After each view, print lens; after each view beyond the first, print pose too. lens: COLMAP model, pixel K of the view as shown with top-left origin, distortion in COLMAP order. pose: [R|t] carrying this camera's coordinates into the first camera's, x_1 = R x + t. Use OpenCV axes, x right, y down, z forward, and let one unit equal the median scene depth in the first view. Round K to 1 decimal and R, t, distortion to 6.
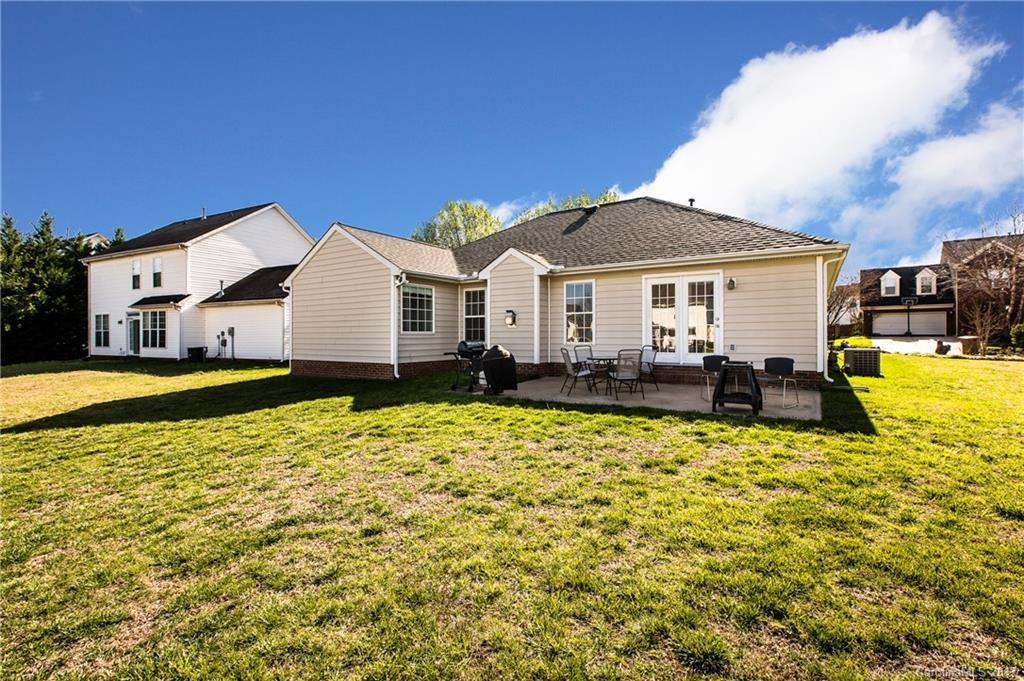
lens RADIAL K [[465.0, 0, 512.3], [0, 465.0, 326.3], [0, 0, 1]] dist [0.001240, 0.000008]
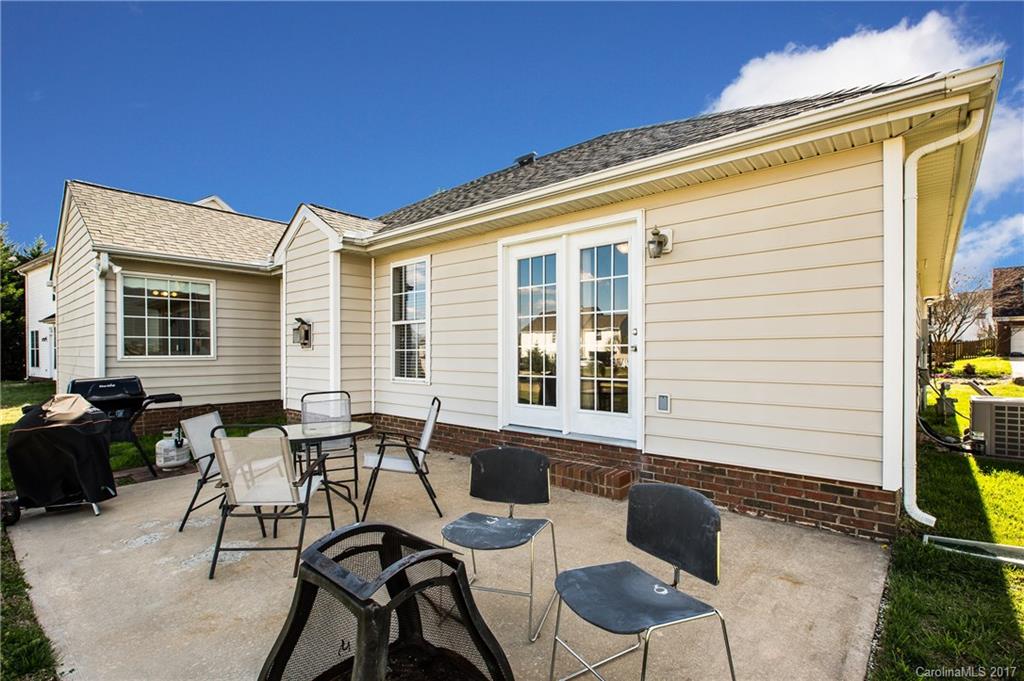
lens RADIAL K [[474.9, 0, 534.5], [0, 474.9, 348.4], [0, 0, 1]] dist [-0.001708, -0.000430]
pose [[0.992635, 0.000955, -0.121139, 0.319577], [0.000605, 0.999917, 0.012840, -0.005169], [0.121141, -0.012819, 0.992552, 0.451383]]
